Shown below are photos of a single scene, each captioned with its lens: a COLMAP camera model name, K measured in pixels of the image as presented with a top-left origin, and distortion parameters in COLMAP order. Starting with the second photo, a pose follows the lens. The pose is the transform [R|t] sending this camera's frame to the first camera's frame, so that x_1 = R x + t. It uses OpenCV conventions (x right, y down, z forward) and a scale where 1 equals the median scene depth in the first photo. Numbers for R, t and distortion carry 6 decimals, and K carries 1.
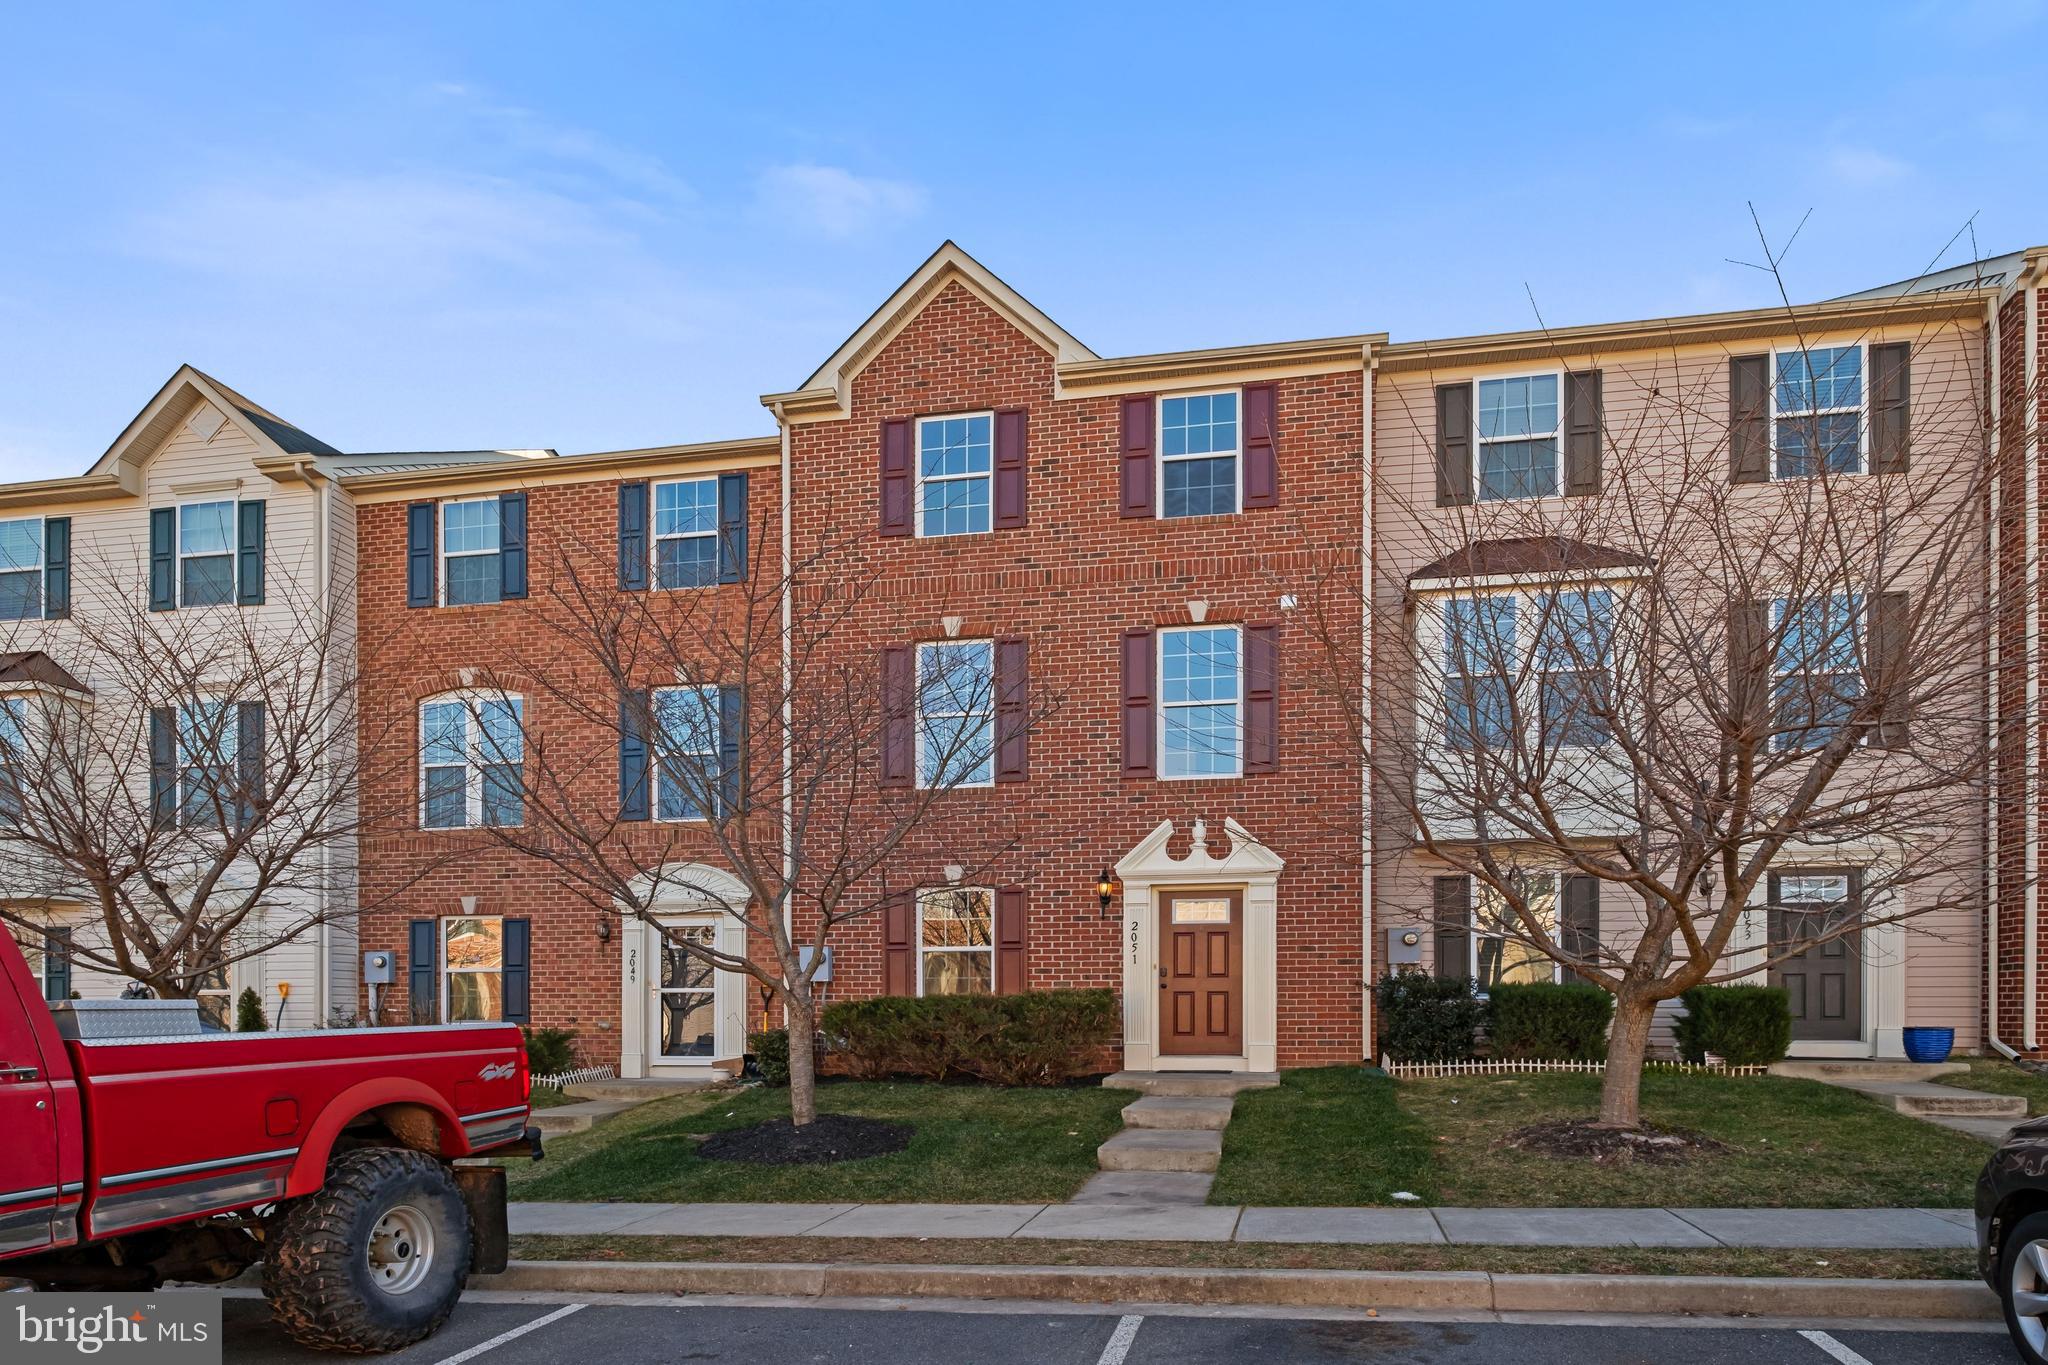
lens RADIAL K [[1234.6, 0, 1023.7], [0, 1234.6, 681.4], [0, 0, 1]] dist [-0.002119, -0.001506]
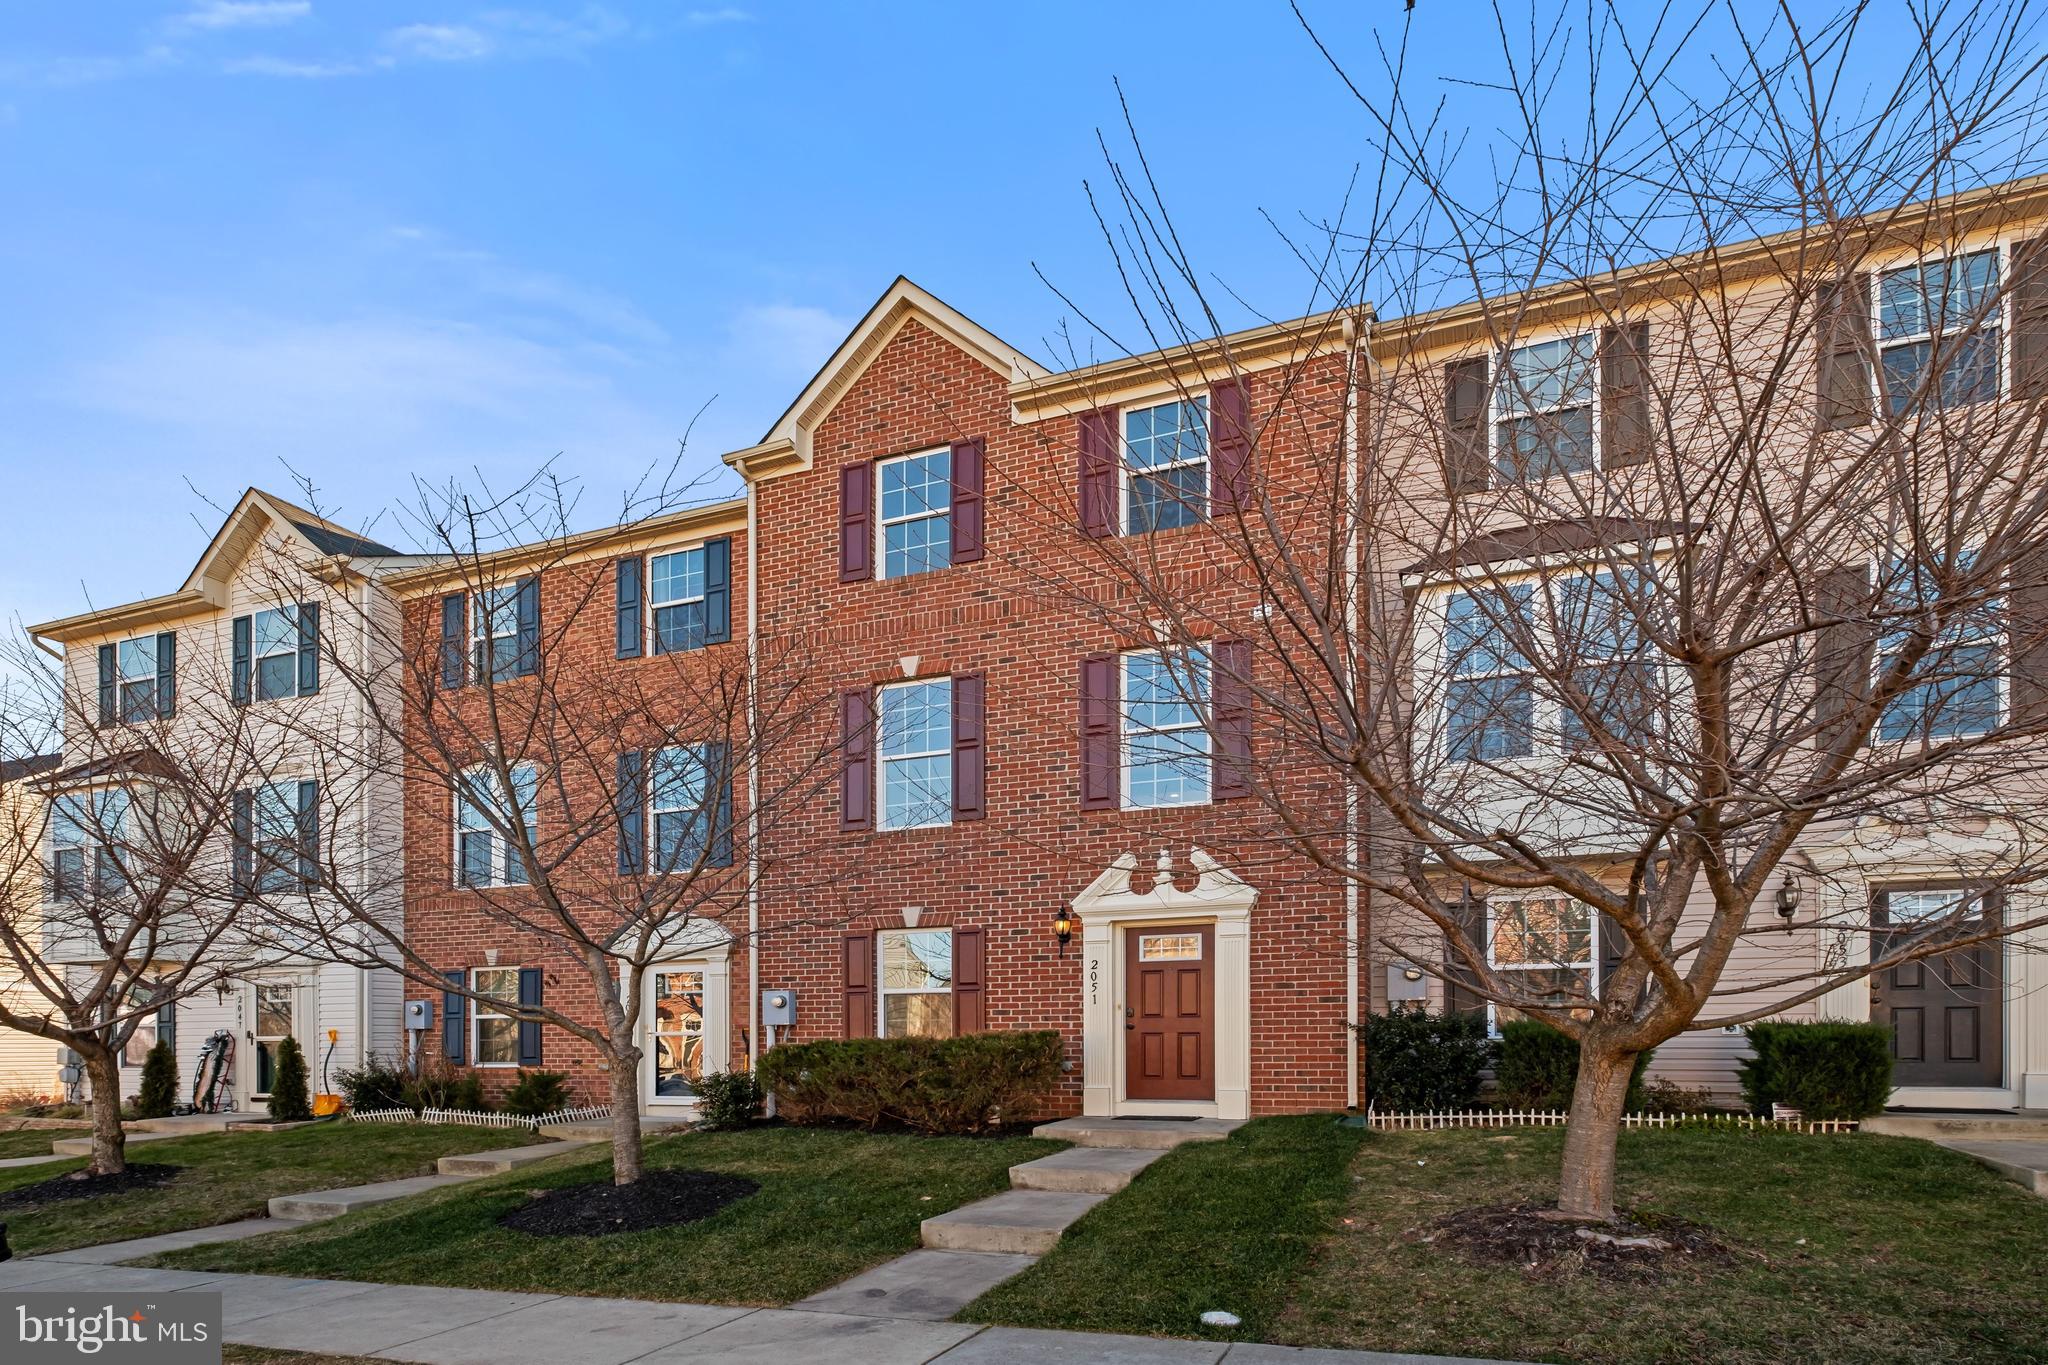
lens RADIAL K [[1009.3, 0, 1022.0], [0, 1009.3, 818.9], [0, 0, 1]] dist [0.000561, -0.001218]
pose [[0.978072, -0.047386, -0.202804, 0.192576], [0.057329, 0.997410, 0.043435, 0.048370], [0.200220, -0.054109, 0.978256, 0.230591]]
